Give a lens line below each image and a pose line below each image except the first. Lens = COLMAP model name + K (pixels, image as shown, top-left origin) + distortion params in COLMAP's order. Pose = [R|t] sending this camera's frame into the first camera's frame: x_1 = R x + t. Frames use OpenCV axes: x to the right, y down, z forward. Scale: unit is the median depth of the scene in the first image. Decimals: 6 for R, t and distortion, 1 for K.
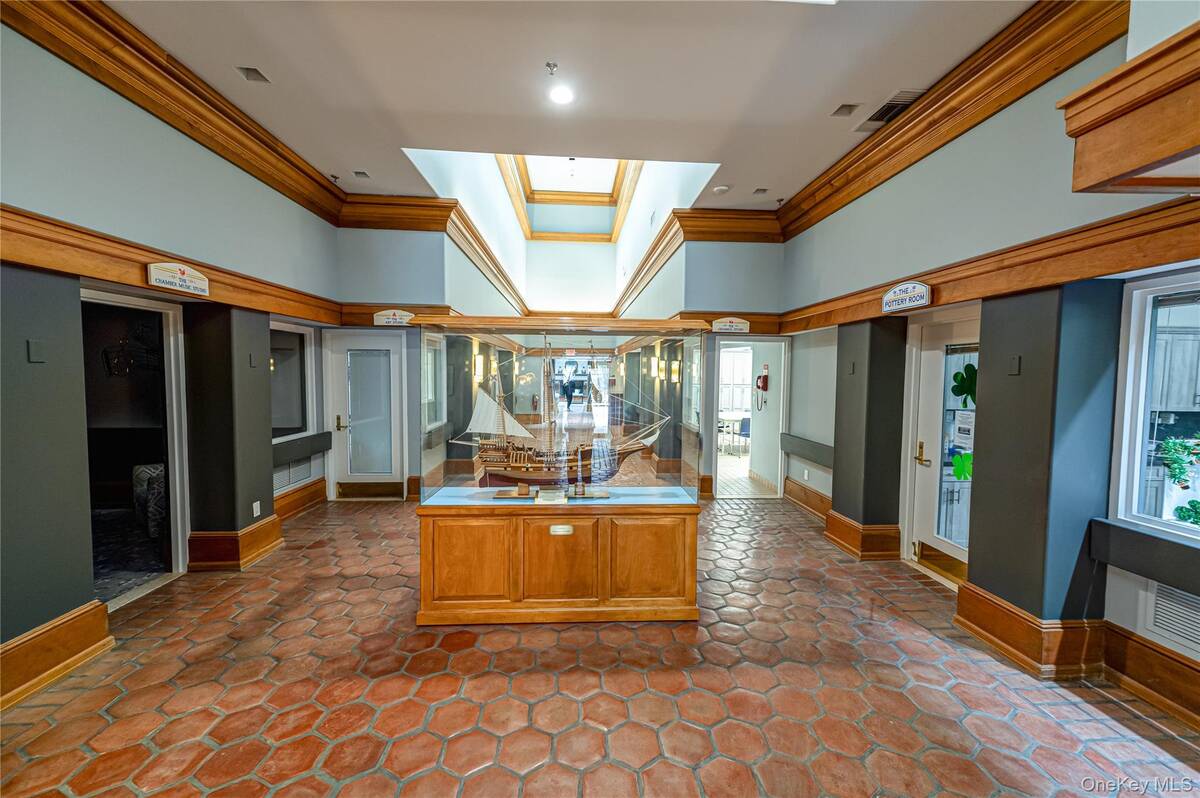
lens RADIAL K [[465.3, 0, 599.4], [0, 465.3, 396.8], [0, 0, 1]] dist [0.013992, -0.000267]
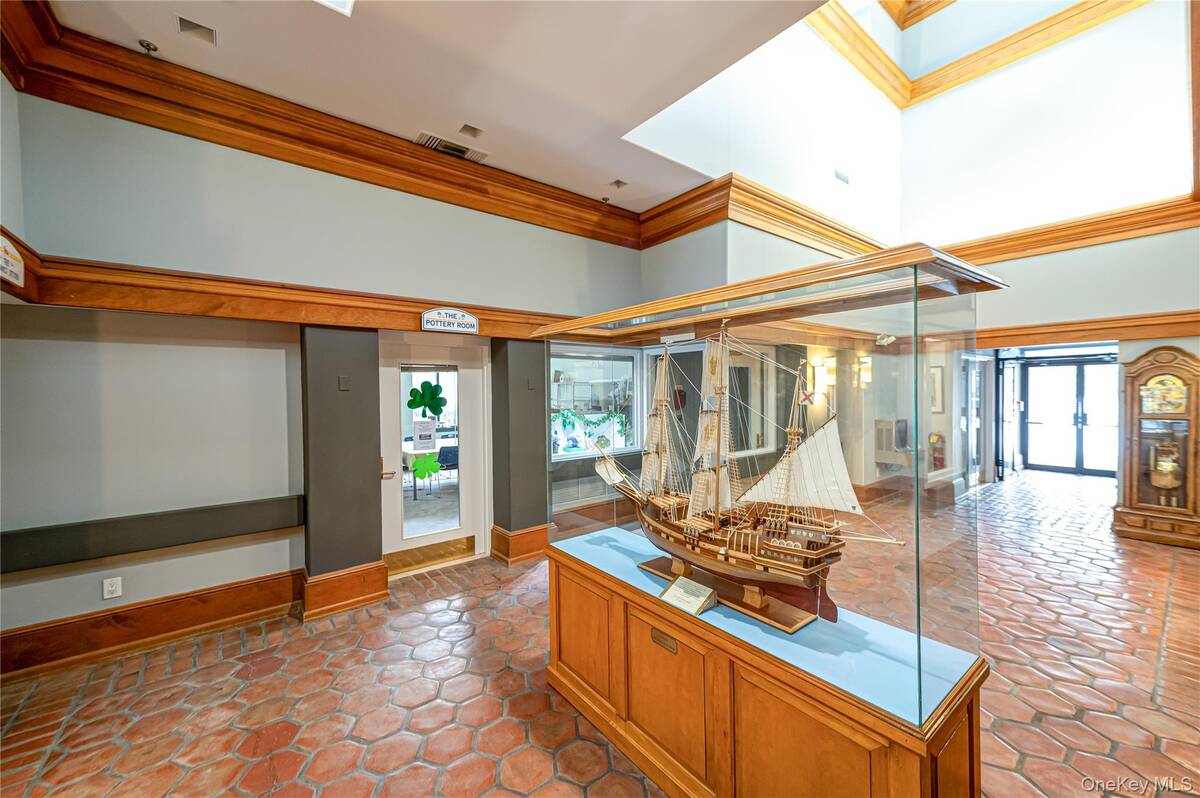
lens RADIAL K [[465.3, 0, 602.6], [0, 465.3, 399.7], [0, 0, 1]] dist [0.013992, -0.000267]
pose [[-0.575099, -0.019935, 0.817841, -0.474577], [0.045535, 0.997373, 0.056331, -0.071251], [-0.816815, 0.069636, -0.572681, 1.358599]]
